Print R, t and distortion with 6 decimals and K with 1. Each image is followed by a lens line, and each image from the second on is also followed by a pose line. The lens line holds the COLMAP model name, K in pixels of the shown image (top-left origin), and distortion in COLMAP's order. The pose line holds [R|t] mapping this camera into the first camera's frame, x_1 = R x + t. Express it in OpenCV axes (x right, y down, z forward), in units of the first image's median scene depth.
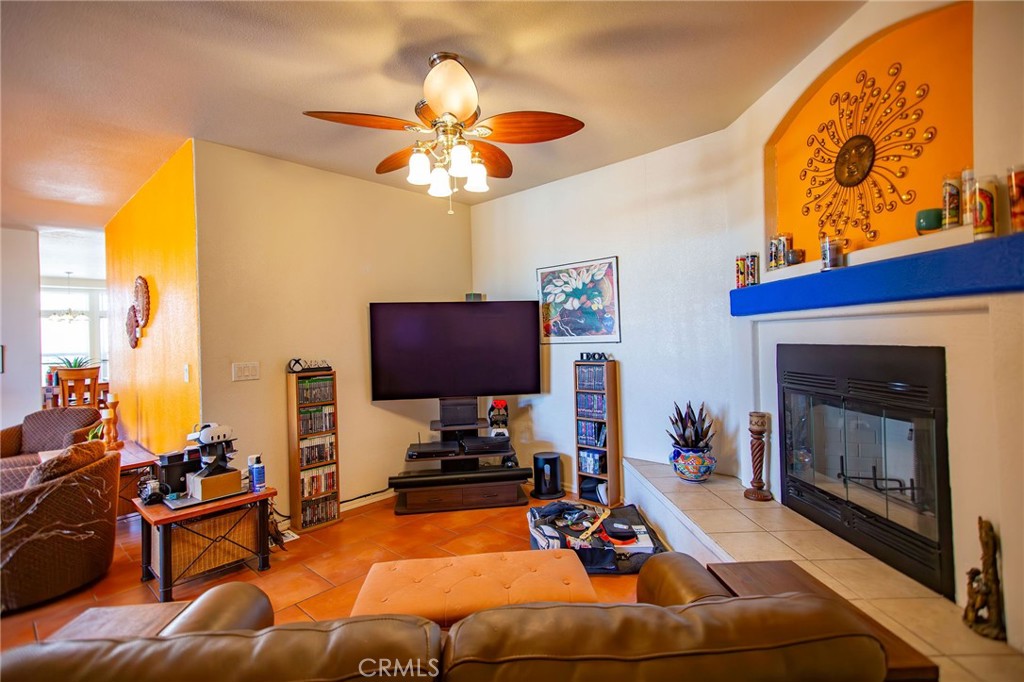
lens RADIAL K [[482.7, 0, 509.3], [0, 482.7, 334.3], [0, 0, 1]] dist [0.015193, 0.000087]
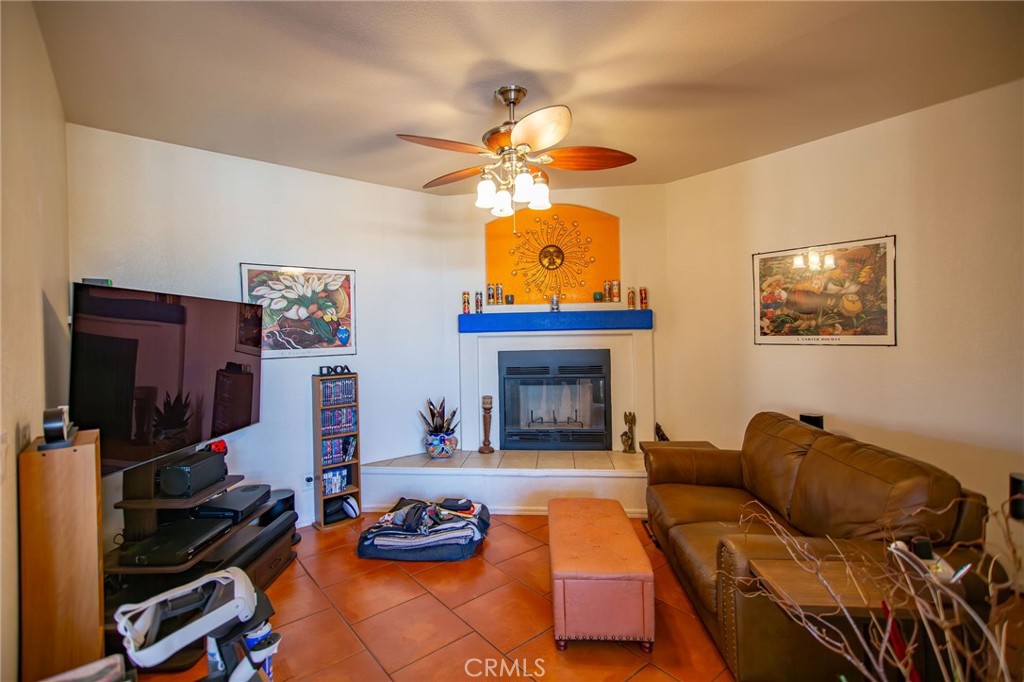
lens RADIAL K [[482.7, 0, 509.3], [0, 482.7, 334.3], [0, 0, 1]] dist [0.015193, 0.000087]
pose [[0.136862, 0.022609, 0.990332, -0.736680], [0.010022, 0.999657, -0.024207, 0.002222], [-0.990539, 0.013238, 0.136589, 0.529178]]
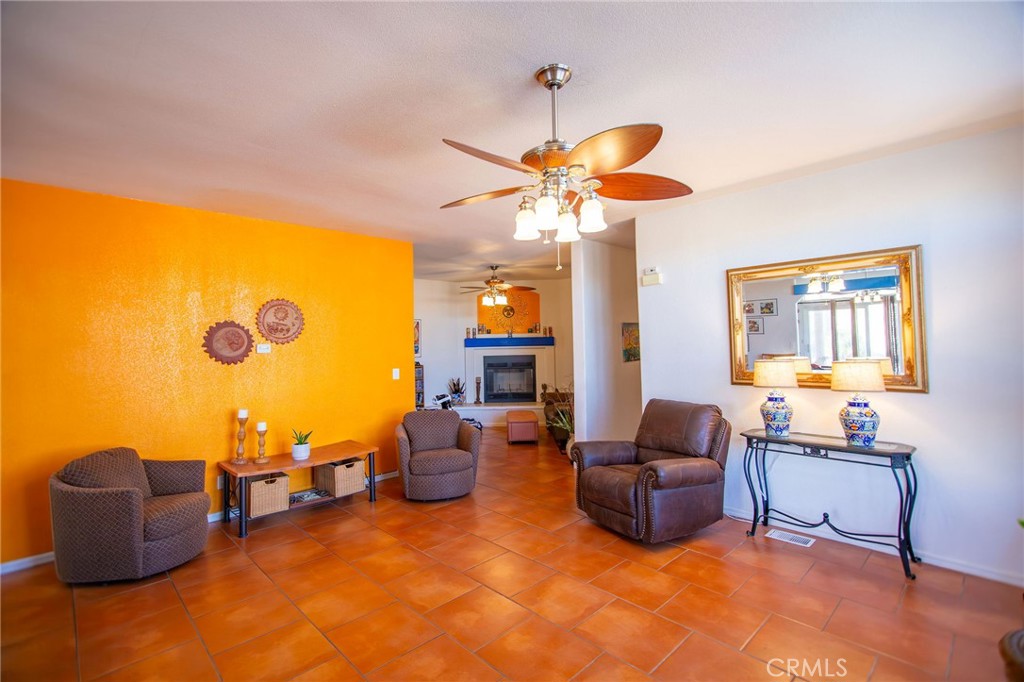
lens RADIAL K [[482.7, 0, 509.3], [0, 482.7, 334.3], [0, 0, 1]] dist [0.015193, 0.000087]
pose [[0.055361, 0.048523, 0.997287, -2.016869], [0.012495, 0.998707, -0.049286, 0.026521], [-0.998388, 0.015189, 0.054683, 0.448206]]
